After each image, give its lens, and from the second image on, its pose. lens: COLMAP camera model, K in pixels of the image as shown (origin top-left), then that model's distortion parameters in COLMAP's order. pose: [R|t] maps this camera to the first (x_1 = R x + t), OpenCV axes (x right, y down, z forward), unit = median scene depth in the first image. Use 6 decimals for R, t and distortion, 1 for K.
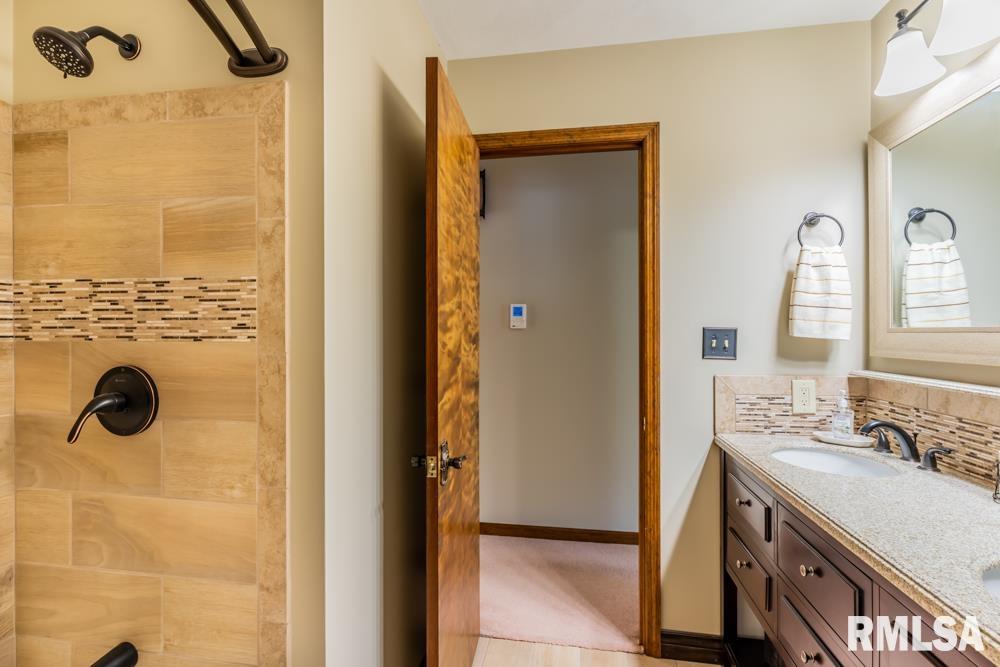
lens RADIAL K [[478.6, 0, 498.1], [0, 478.6, 332.5], [0, 0, 1]] dist [-0.004951, -0.000509]
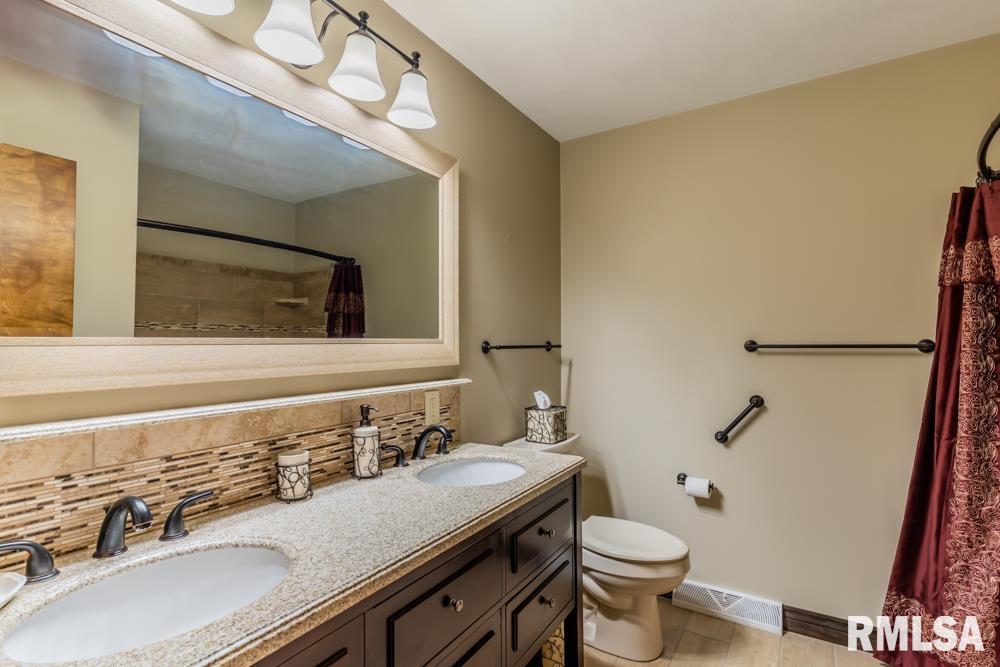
lens RADIAL K [[478.6, 0, 501.6], [0, 478.6, 342.4], [0, 0, 1]] dist [-0.004951, -0.000509]
pose [[-0.921939, 0.008843, 0.387233, 0.184917], [0.009328, 0.999956, -0.000626, 0.001848], [-0.387222, 0.003035, -0.921982, 1.574846]]
